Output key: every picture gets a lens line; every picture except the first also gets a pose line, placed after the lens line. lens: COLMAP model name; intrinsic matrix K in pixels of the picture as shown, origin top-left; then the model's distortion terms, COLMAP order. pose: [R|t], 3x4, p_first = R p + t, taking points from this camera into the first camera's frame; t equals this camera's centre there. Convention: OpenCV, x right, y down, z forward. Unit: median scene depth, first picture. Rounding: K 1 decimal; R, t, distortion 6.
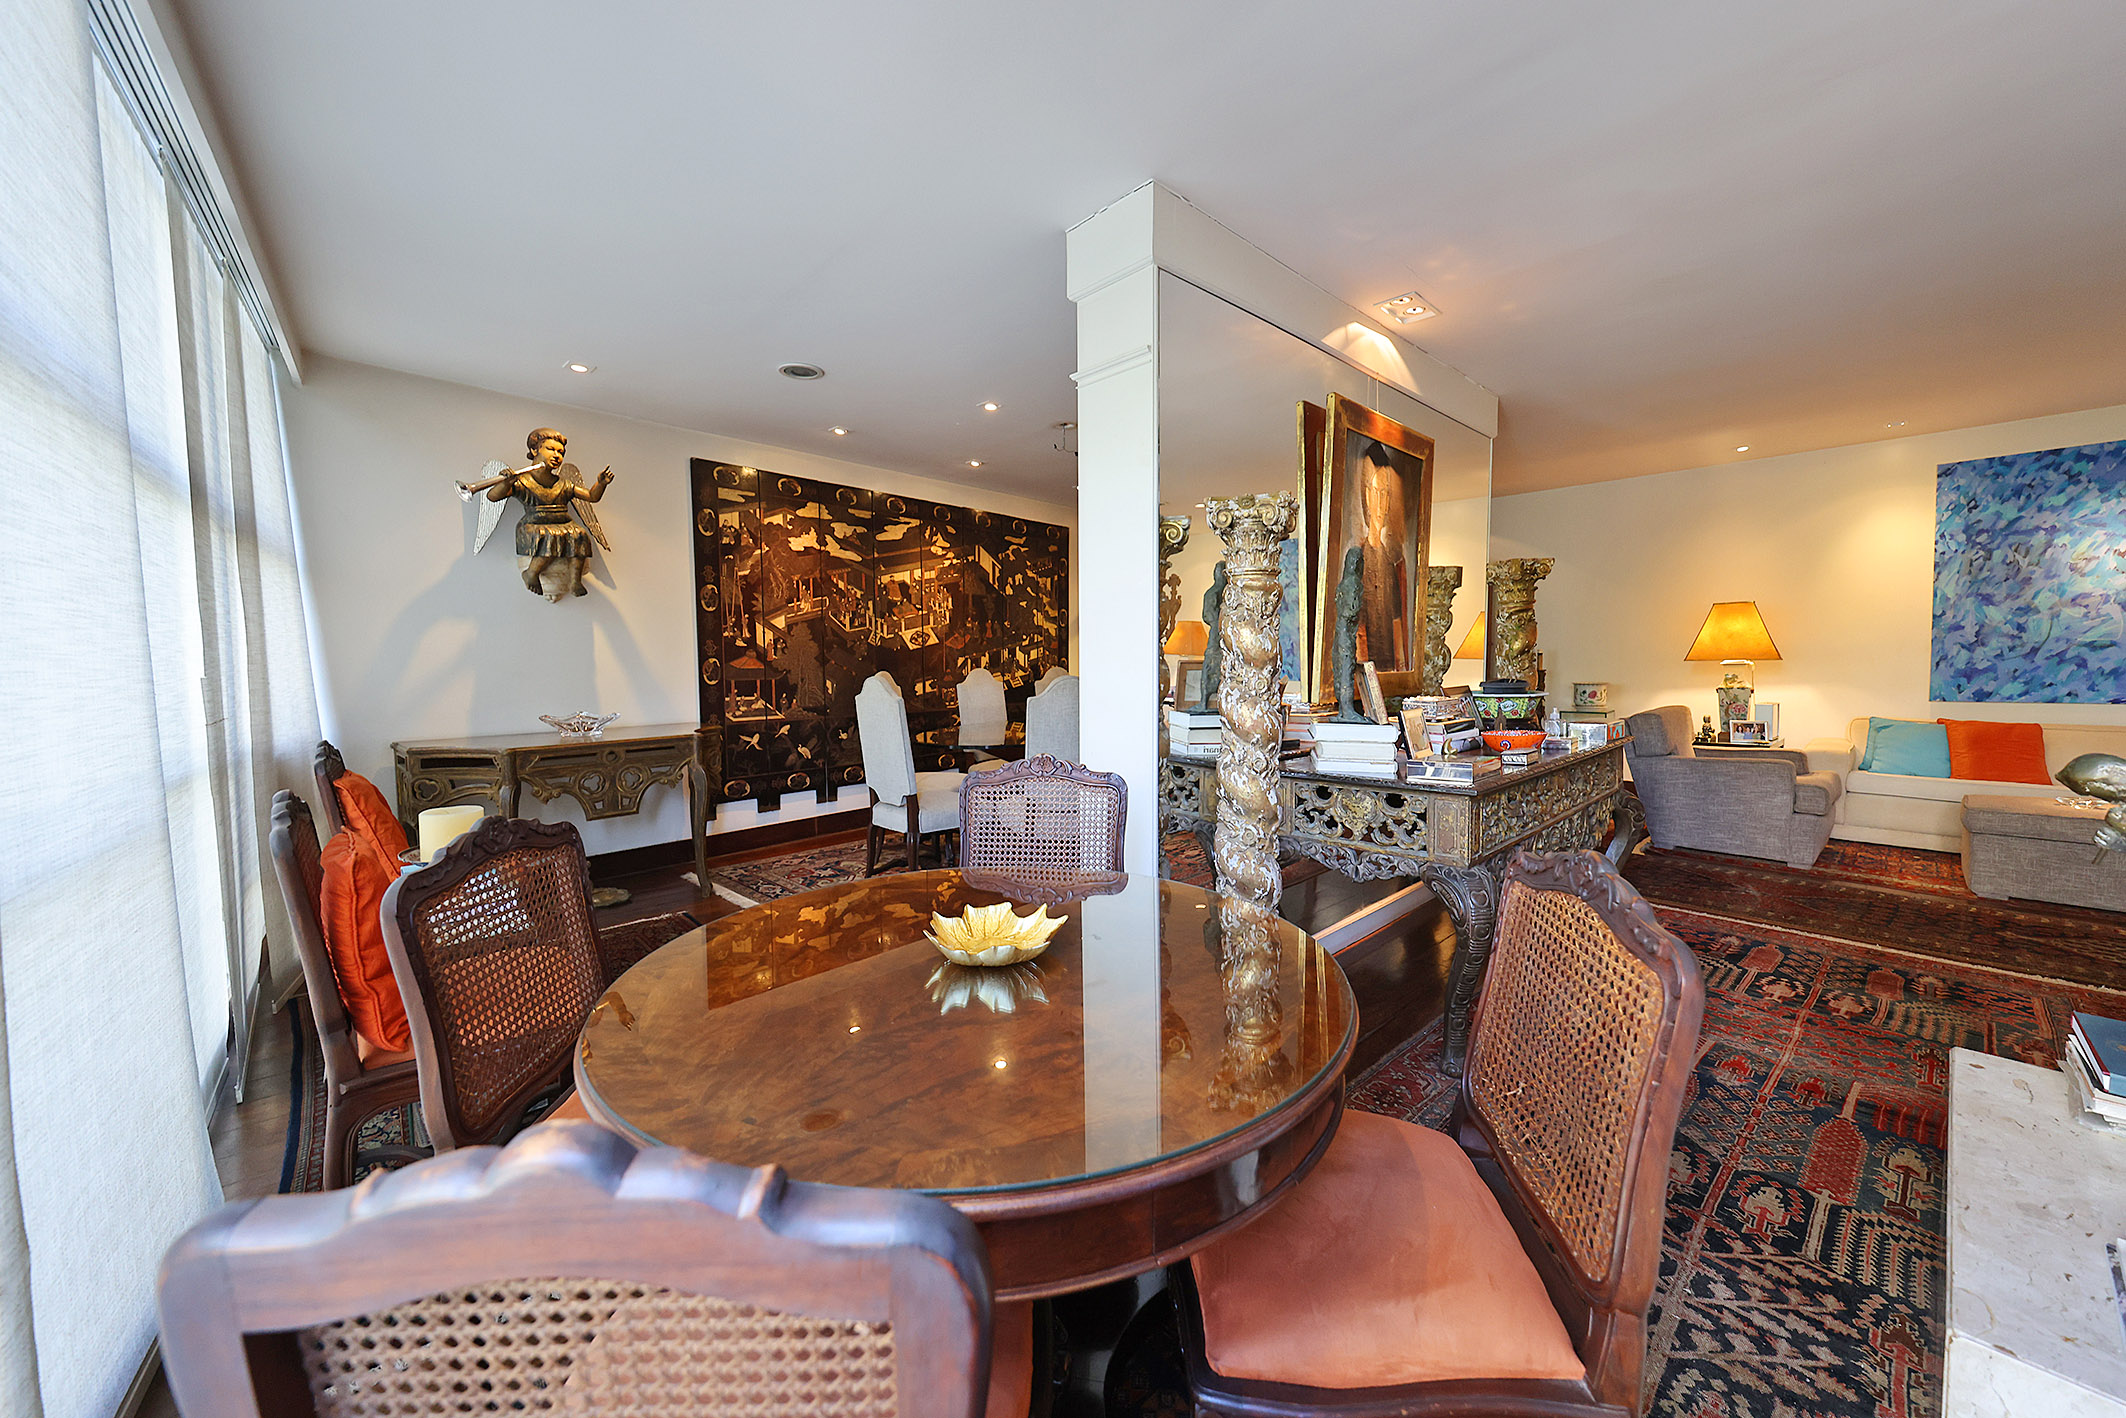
lens RADIAL K [[771.7, 0, 1058.0], [0, 771.7, 701.6], [0, 0, 1]] dist [0.006156, -0.001709]
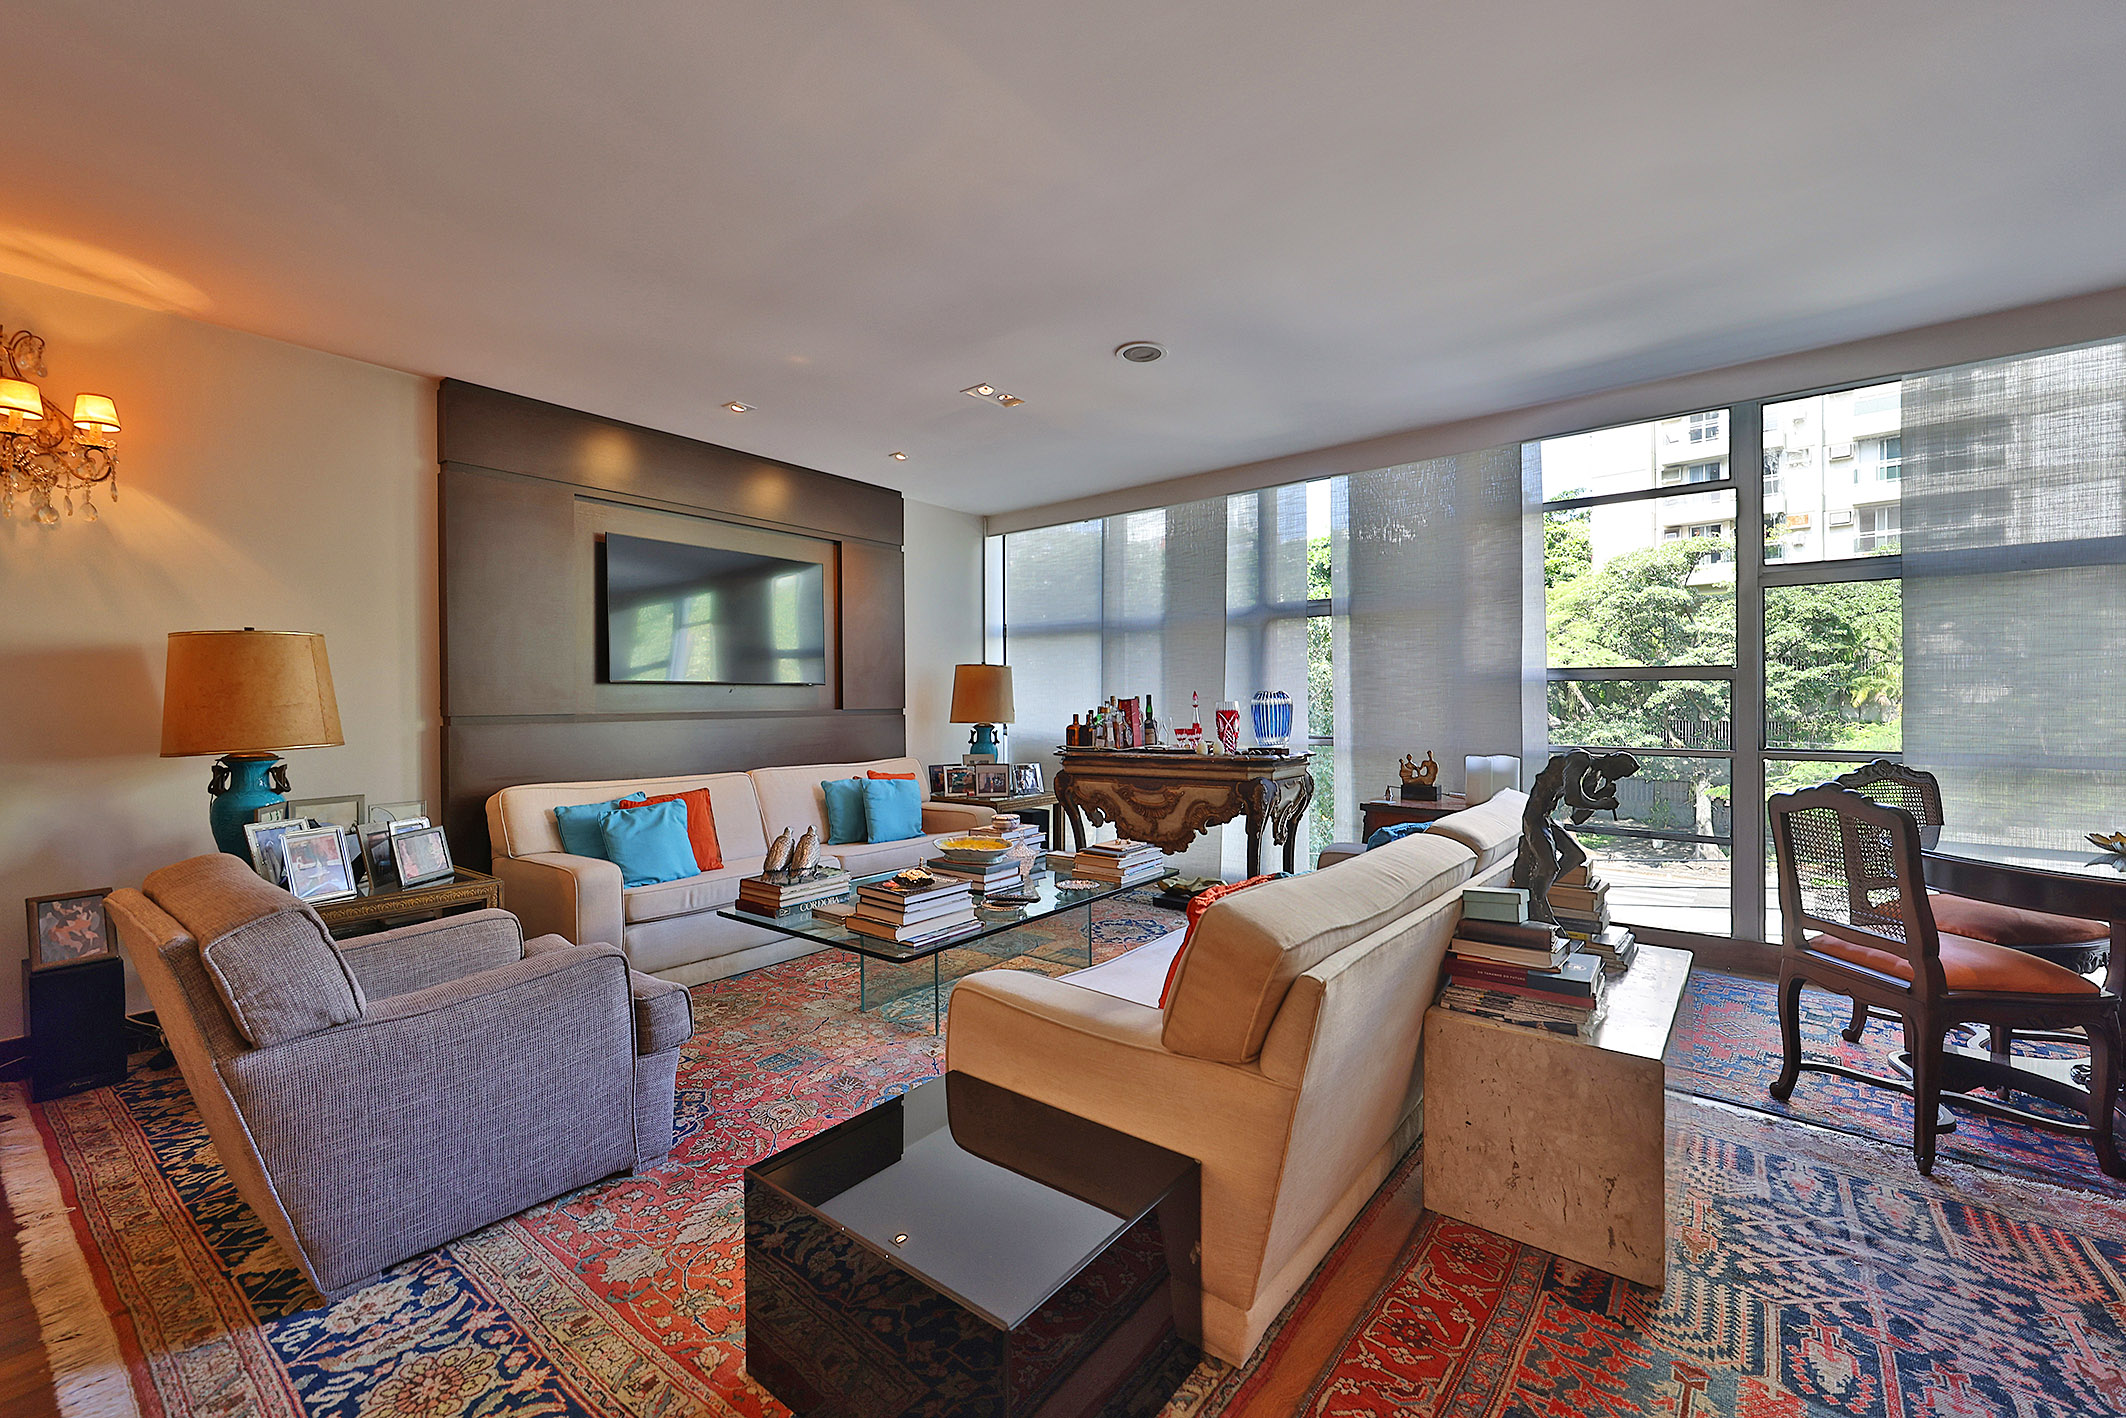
lens RADIAL K [[870.1, 0, 1050.7], [0, 870.1, 704.4], [0, 0, 1]] dist [-0.002851, 0.001256]
pose [[-0.985478, 0.021477, -0.168440, 0.646678], [0.010577, 0.997806, 0.065348, -0.042492], [0.169474, 0.062618, -0.983543, 0.596045]]
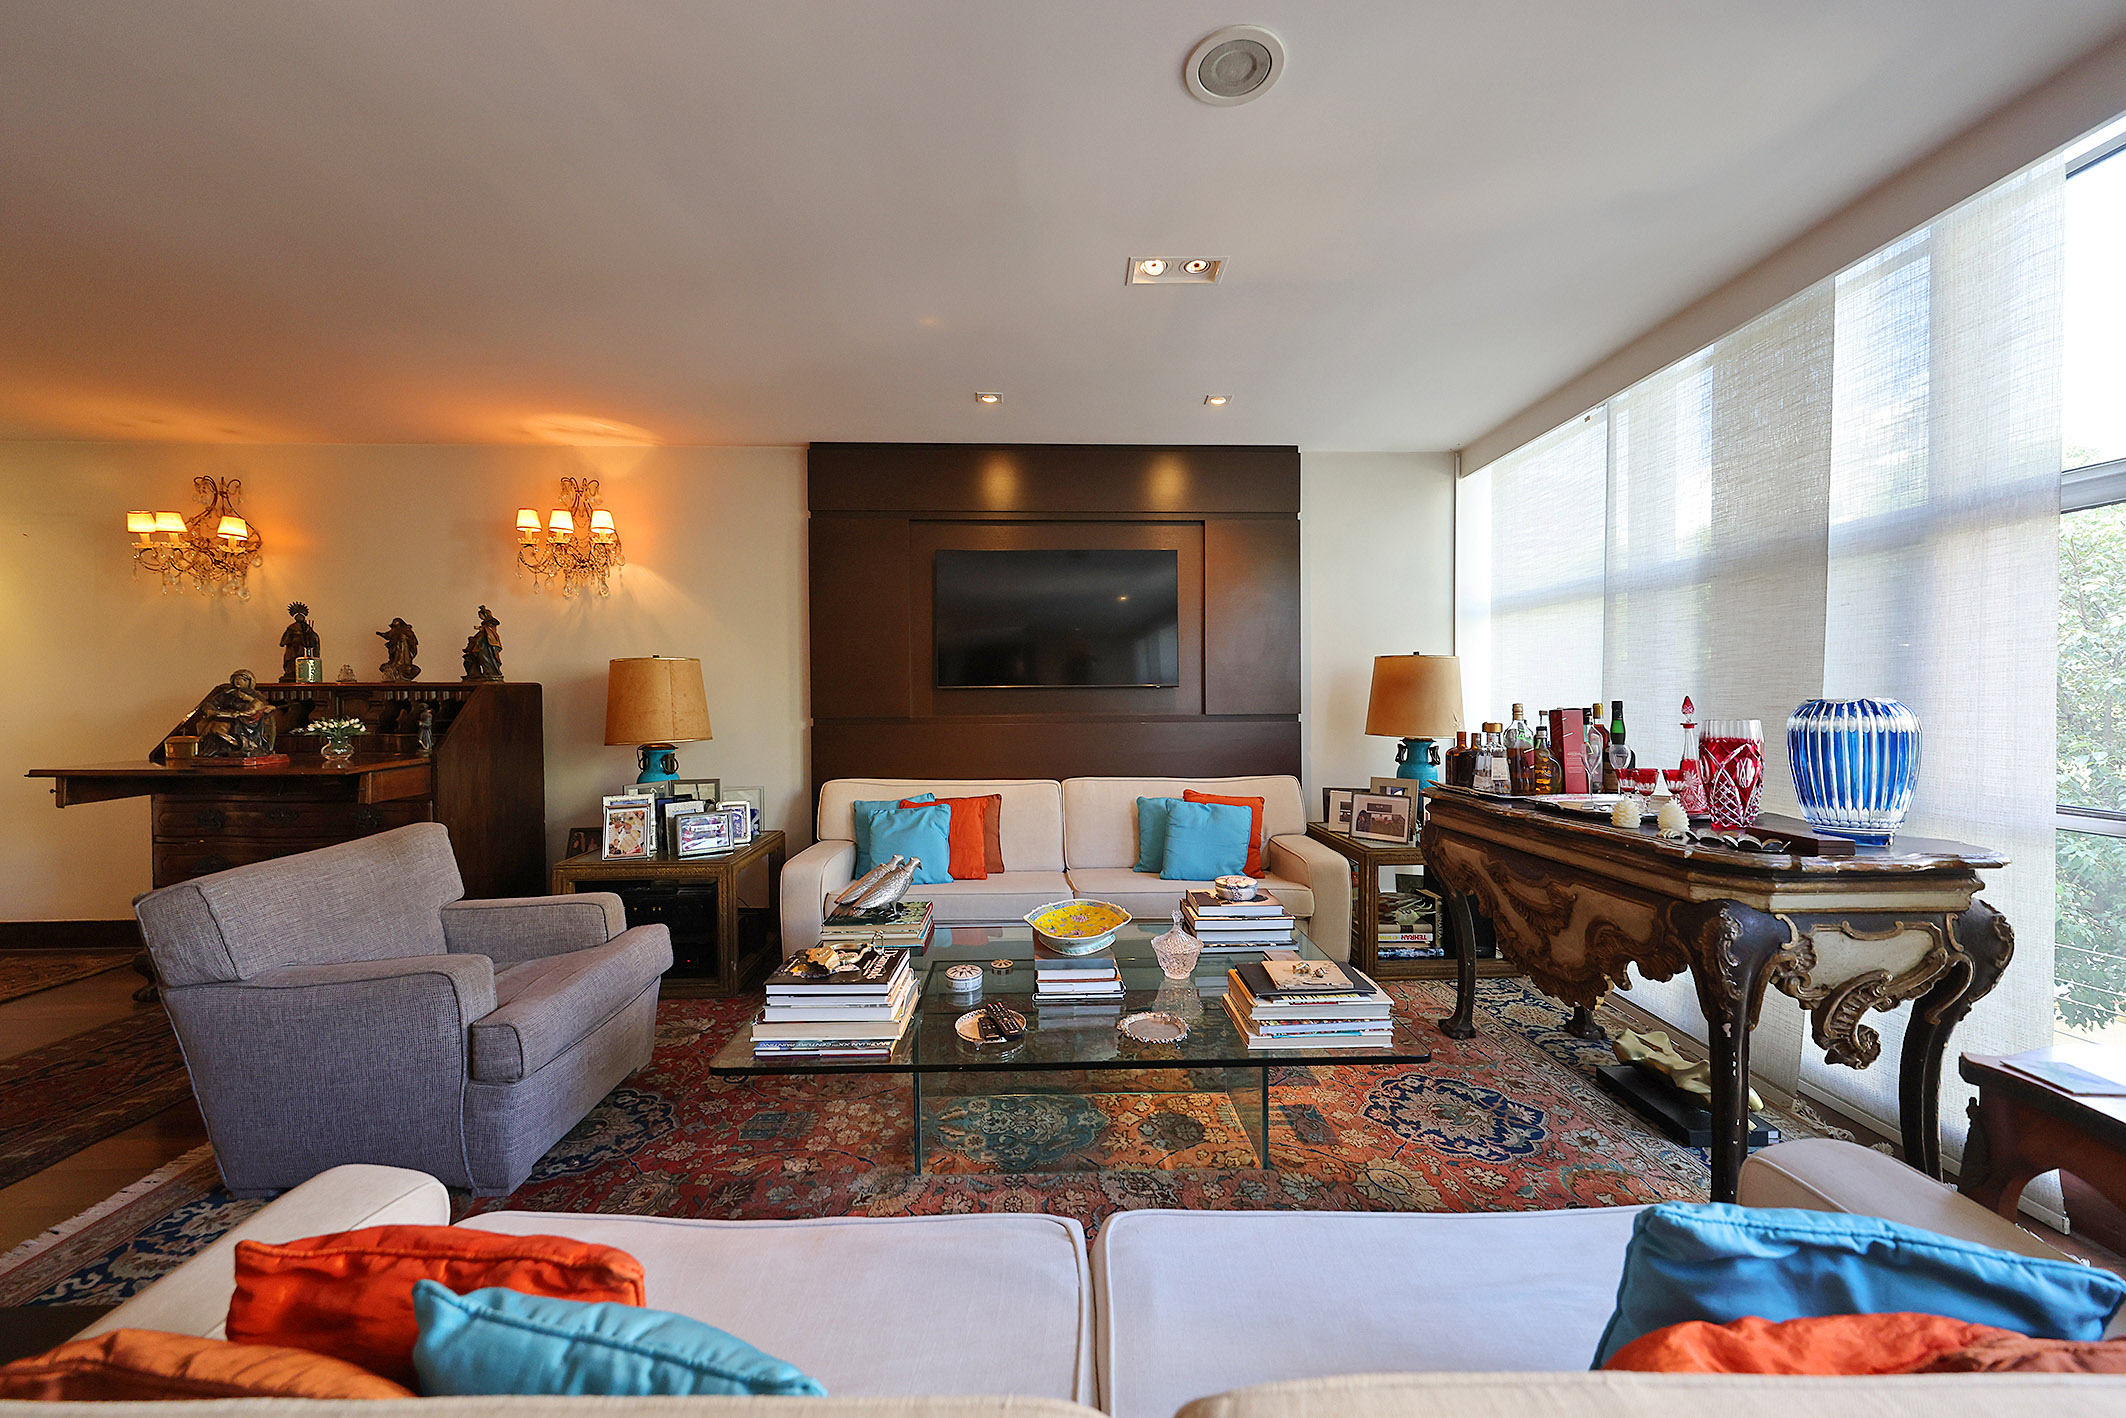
lens RADIAL K [[771.7, 0, 1059.1], [0, 771.7, 702.6], [0, 0, 1]] dist [0.006156, -0.001709]
pose [[-0.756963, 0.012594, 0.653337, 0.295036], [0.055785, 0.997410, 0.045406, -0.027842], [-0.651073, 0.070817, -0.755705, 0.218490]]
